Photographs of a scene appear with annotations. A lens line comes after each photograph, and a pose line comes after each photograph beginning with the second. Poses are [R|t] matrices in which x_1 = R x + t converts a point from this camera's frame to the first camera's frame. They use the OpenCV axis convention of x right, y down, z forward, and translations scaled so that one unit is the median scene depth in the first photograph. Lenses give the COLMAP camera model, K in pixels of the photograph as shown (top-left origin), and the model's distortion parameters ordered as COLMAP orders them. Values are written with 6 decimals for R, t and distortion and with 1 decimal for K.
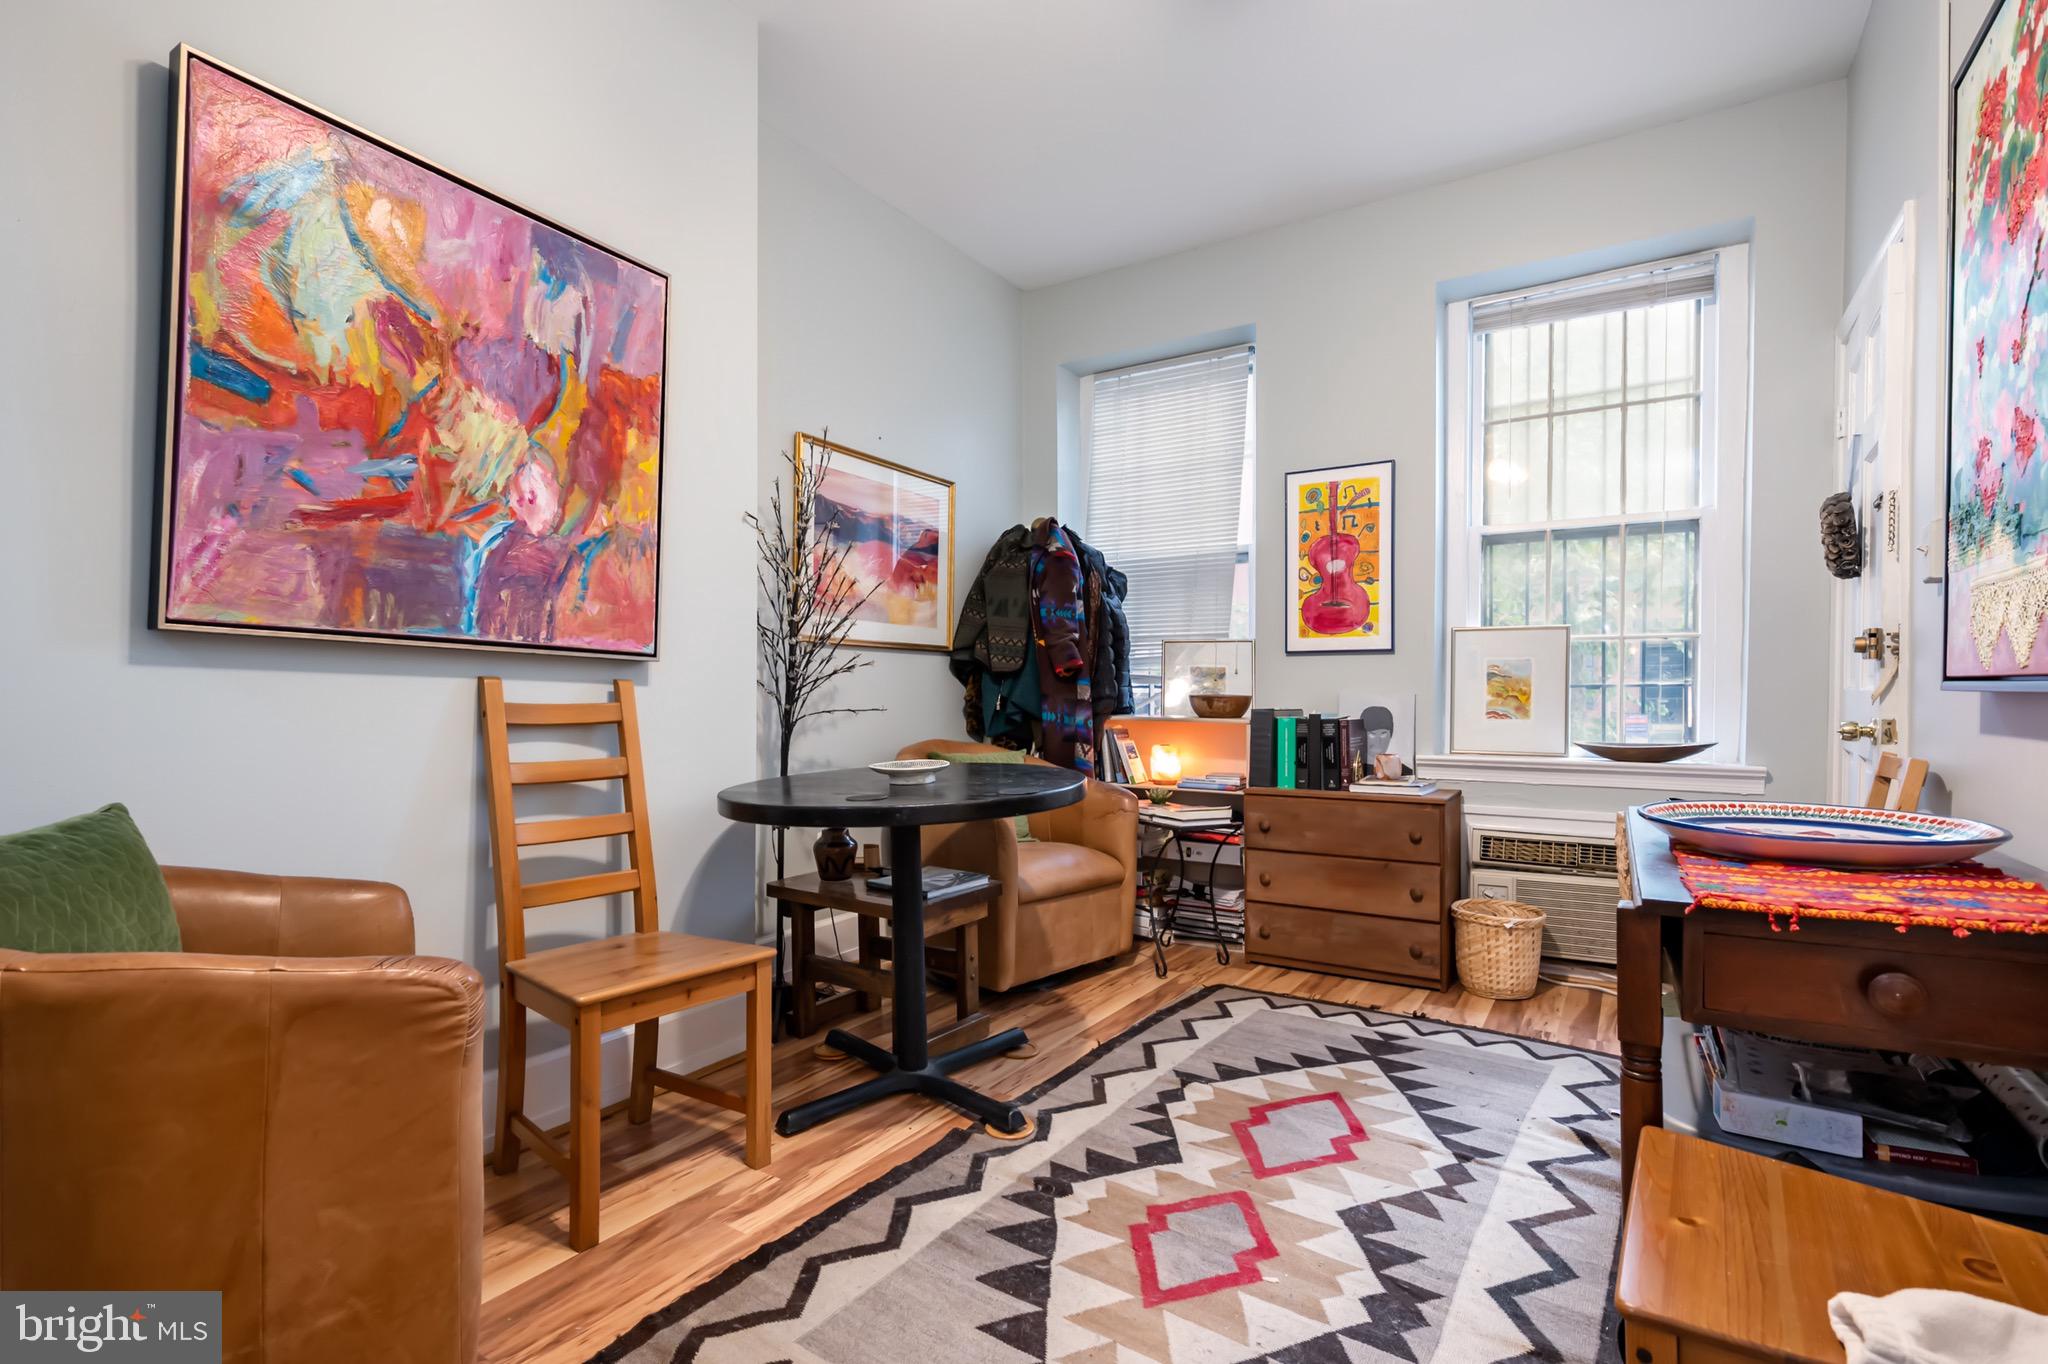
lens RADIAL K [[925.6, 0, 1028.7], [0, 925.6, 702.1], [0, 0, 1]] dist [0.000866, -0.000163]
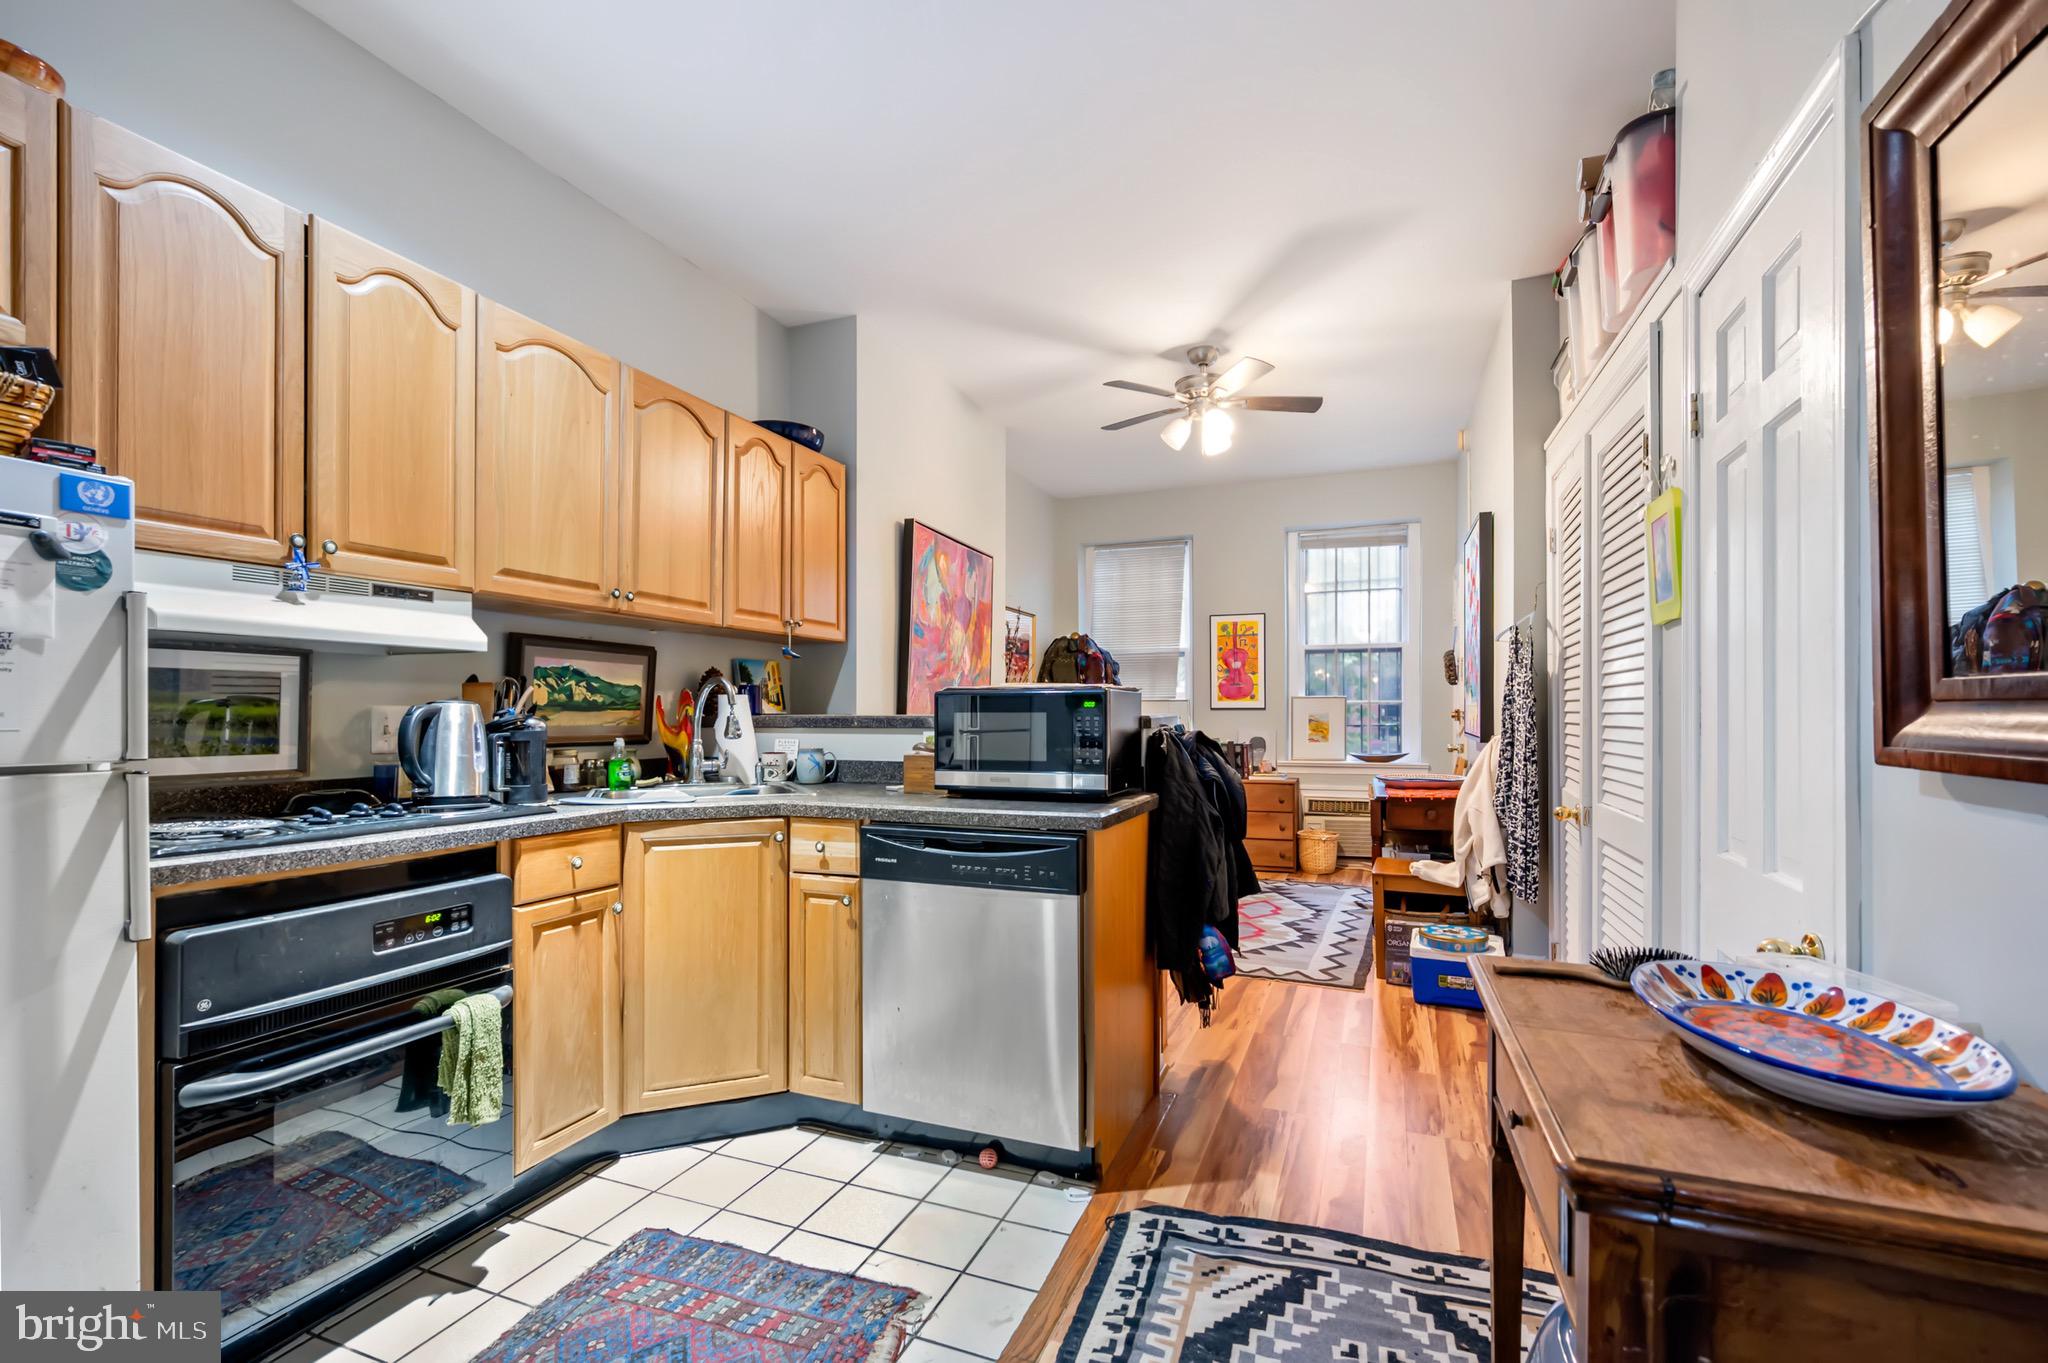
lens RADIAL K [[880.2, 0, 1018.9], [0, 880.2, 704.6], [0, 0, 1]] dist [-0.001451, 0.000415]
pose [[0.981587, -0.003448, 0.190982, -0.517561], [0.006261, 0.999881, -0.014130, -0.043344], [-0.190911, 0.015065, 0.981492, -0.801687]]
